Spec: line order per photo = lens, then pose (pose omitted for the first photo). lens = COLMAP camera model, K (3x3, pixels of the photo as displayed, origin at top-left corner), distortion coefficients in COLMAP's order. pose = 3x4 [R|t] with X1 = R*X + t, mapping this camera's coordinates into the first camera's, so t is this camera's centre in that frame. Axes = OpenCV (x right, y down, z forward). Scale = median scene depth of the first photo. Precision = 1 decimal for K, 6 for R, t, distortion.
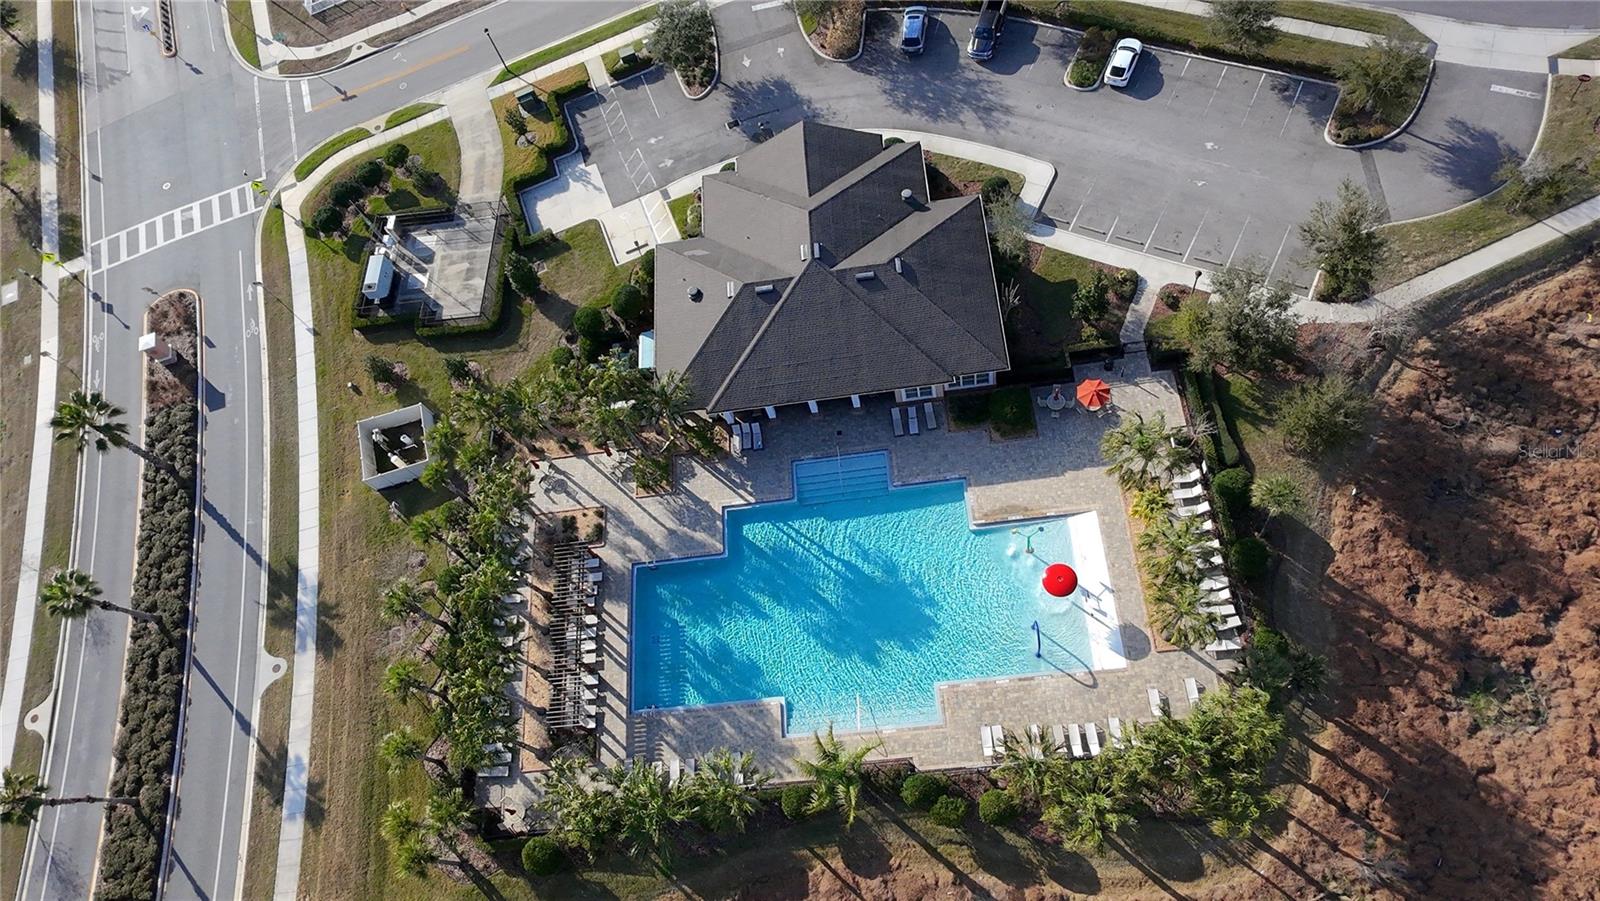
lens RADIAL K [[1004.4, 0, 800.0], [0, 1004.4, 450.5], [0, 0, 1]] dist [0.004405, -0.001204]
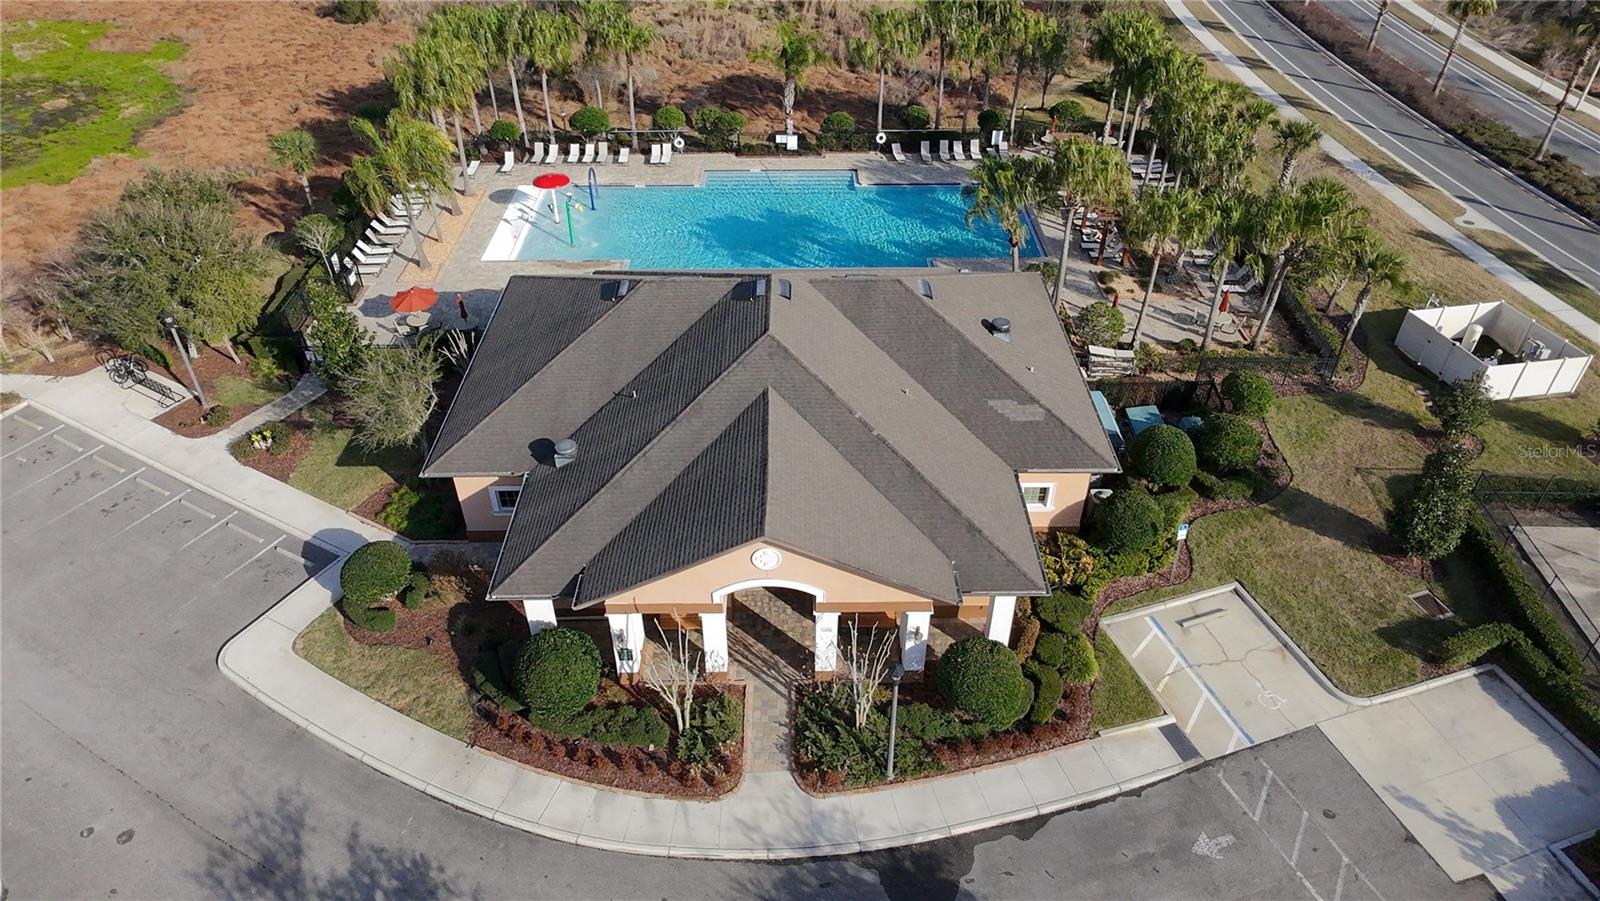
lens RADIAL K [[1004.4, 0, 800.0], [0, 1004.4, 450.5], [0, 0, 1]] dist [0.004405, -0.001204]
pose [[-0.985218, 0.096578, 0.141486, -0.068697], [0.116283, -0.229457, 0.966348, -0.708277], [0.125793, 0.968515, 0.214835, 0.929995]]
